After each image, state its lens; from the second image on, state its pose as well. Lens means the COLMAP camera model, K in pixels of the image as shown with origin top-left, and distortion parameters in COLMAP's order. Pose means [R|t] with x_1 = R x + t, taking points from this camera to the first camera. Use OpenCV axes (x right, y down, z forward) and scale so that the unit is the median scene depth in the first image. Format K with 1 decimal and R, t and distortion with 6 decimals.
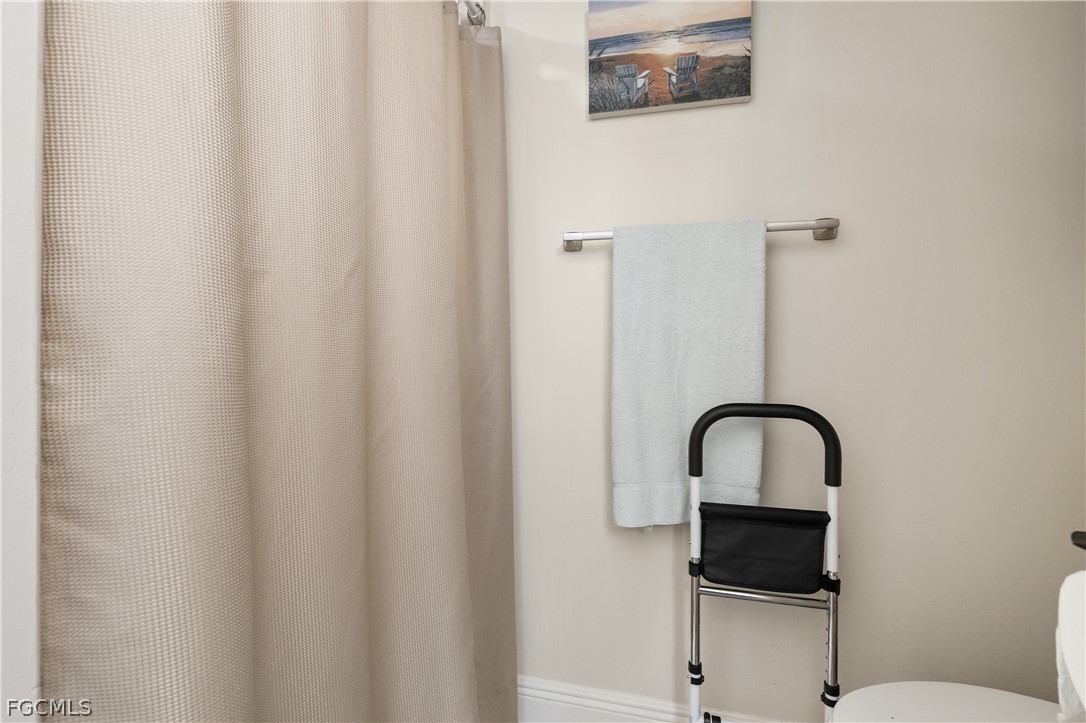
lens RADIAL K [[503.4, 0, 542.9], [0, 503.4, 357.0], [0, 0, 1]] dist [0.003063, -0.000269]
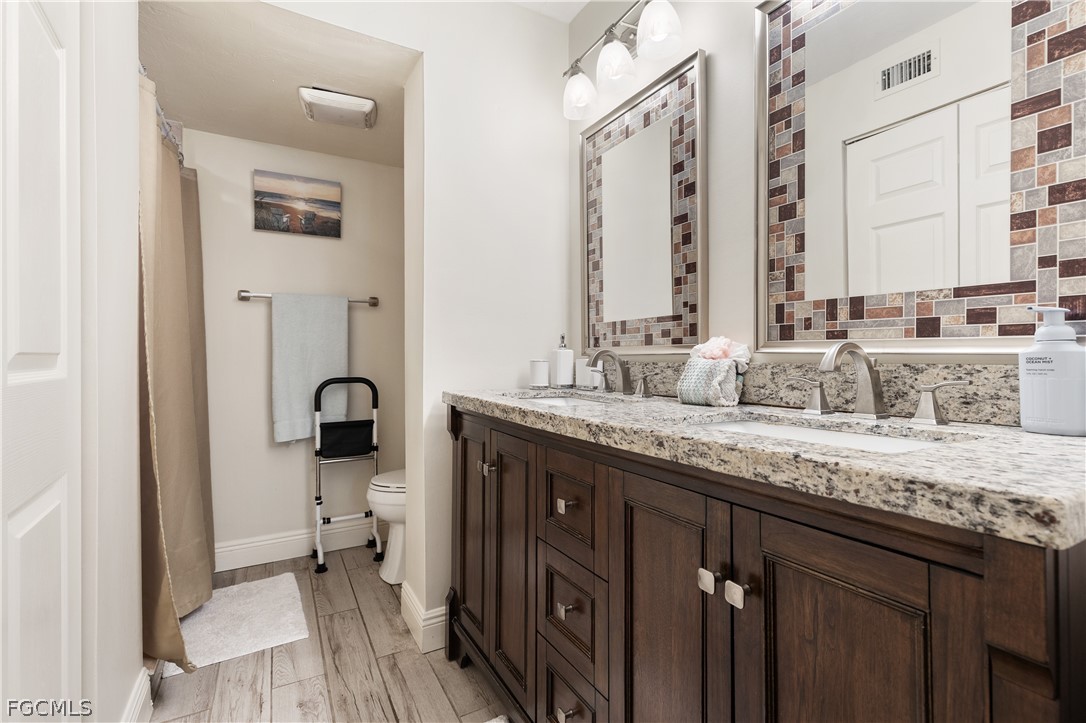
lens RADIAL K [[503.4, 0, 541.9], [0, 503.4, 351.6], [0, 0, 1]] dist [0.003063, -0.000269]
pose [[0.725075, -0.007383, 0.688630, -0.470697], [0.012015, 0.999926, -0.001930, -0.010427], [-0.688565, 0.009673, 0.725110, -1.198995]]
